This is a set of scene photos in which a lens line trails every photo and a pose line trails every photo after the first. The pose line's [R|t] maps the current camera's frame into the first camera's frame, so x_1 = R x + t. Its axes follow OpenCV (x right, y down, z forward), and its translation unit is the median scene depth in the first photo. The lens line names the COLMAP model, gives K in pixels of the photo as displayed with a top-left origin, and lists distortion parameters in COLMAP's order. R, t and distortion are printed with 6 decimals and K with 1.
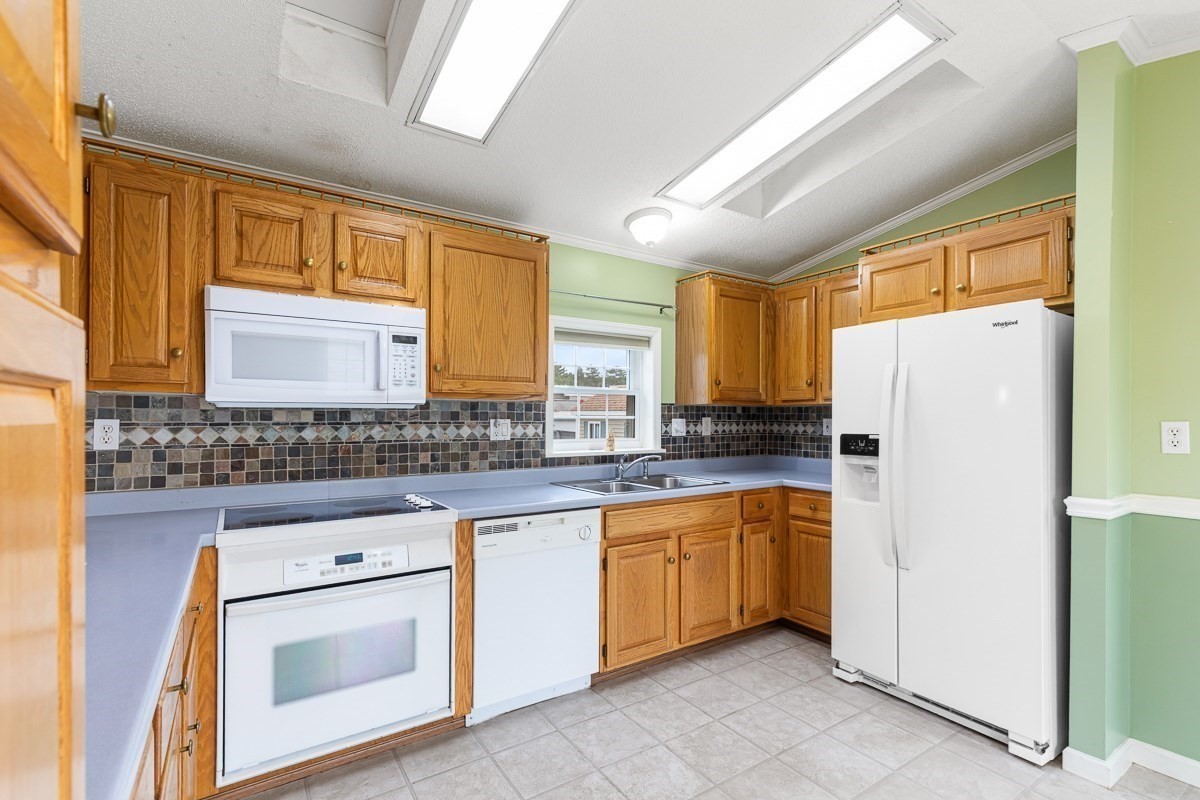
lens RADIAL K [[543.5, 0, 598.0], [0, 543.5, 417.0], [0, 0, 1]] dist [0.004476, -0.000521]
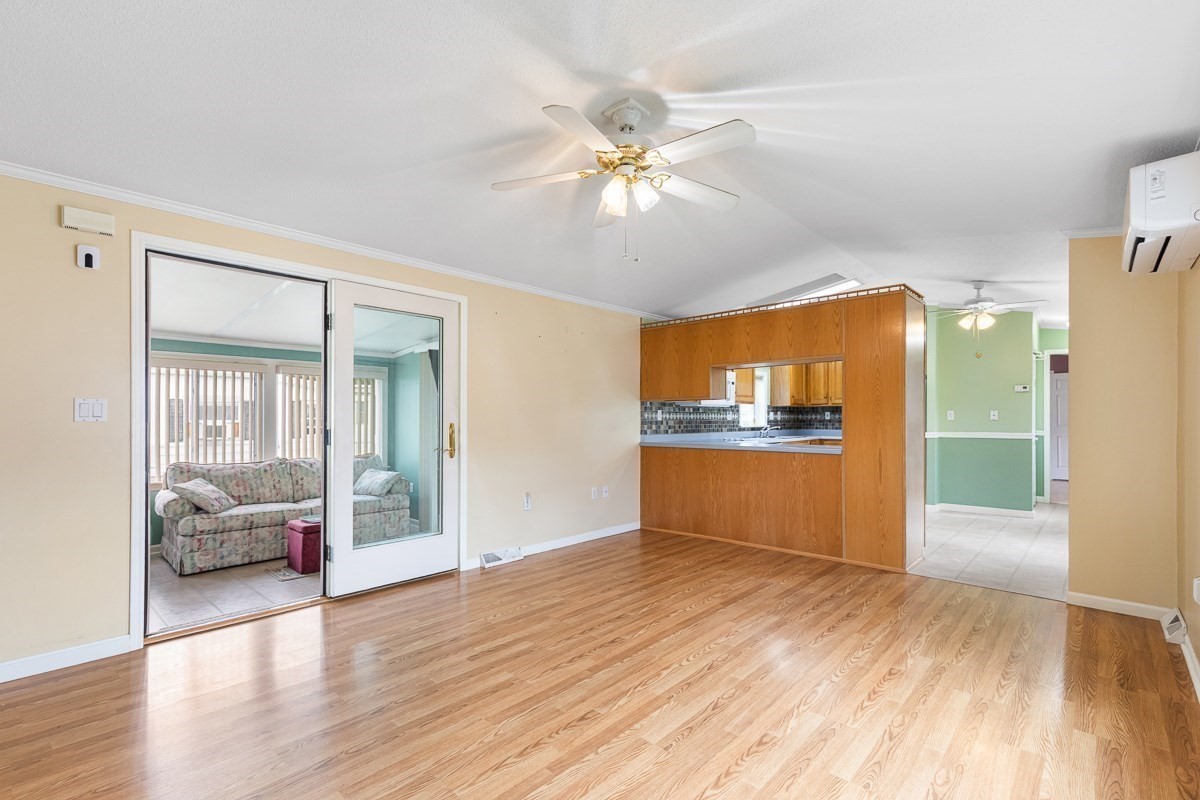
lens RADIAL K [[543.5, 0, 598.0], [0, 543.5, 417.0], [0, 0, 1]] dist [0.004476, -0.000521]
pose [[0.970153, -0.001662, 0.242489, -1.614285], [0.002318, 0.999994, -0.002419, 0.039681], [-0.242483, 0.002909, 0.970151, -1.499849]]
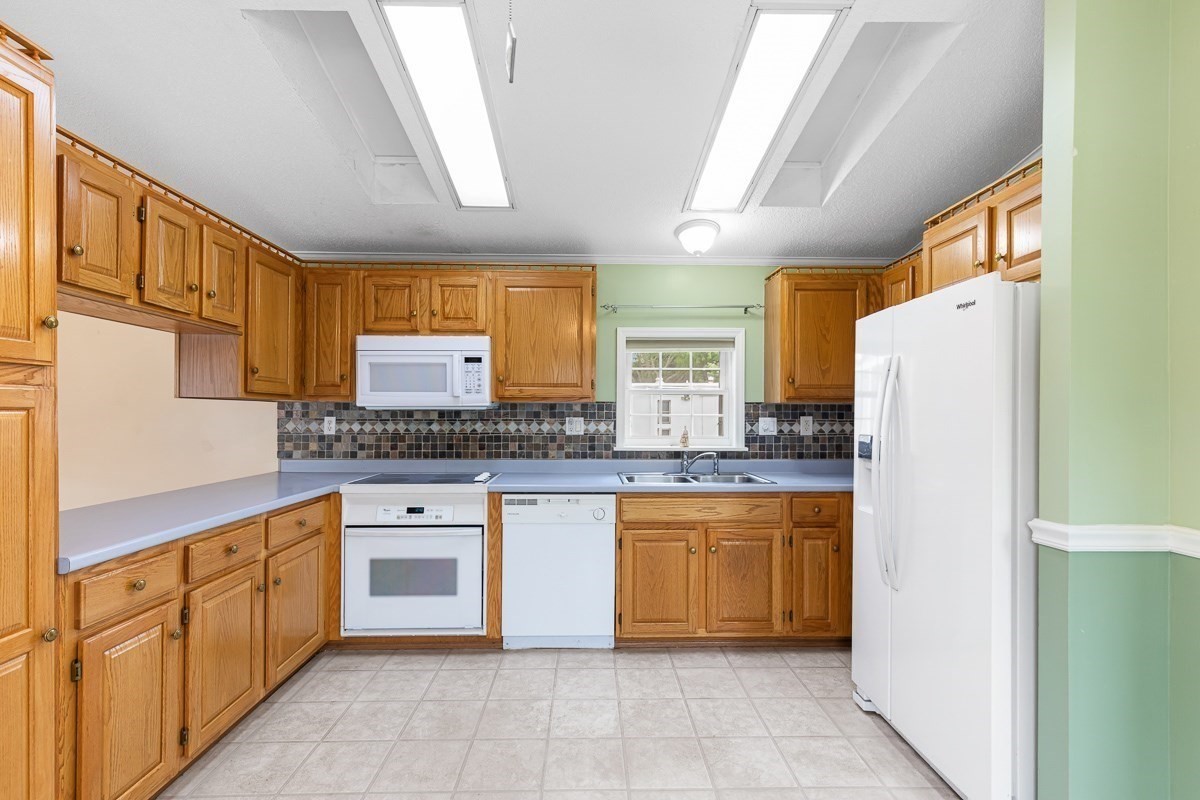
lens RADIAL K [[540.5, 0, 598.6], [0, 540.5, 411.2], [0, 0, 1]] dist [0.003871, 0.000021]
pose [[0.847042, -0.002537, -0.531519, 0.599838], [-0.000953, 0.999980, -0.006291, -0.002823], [0.531525, 0.005836, 0.847023, 0.002952]]
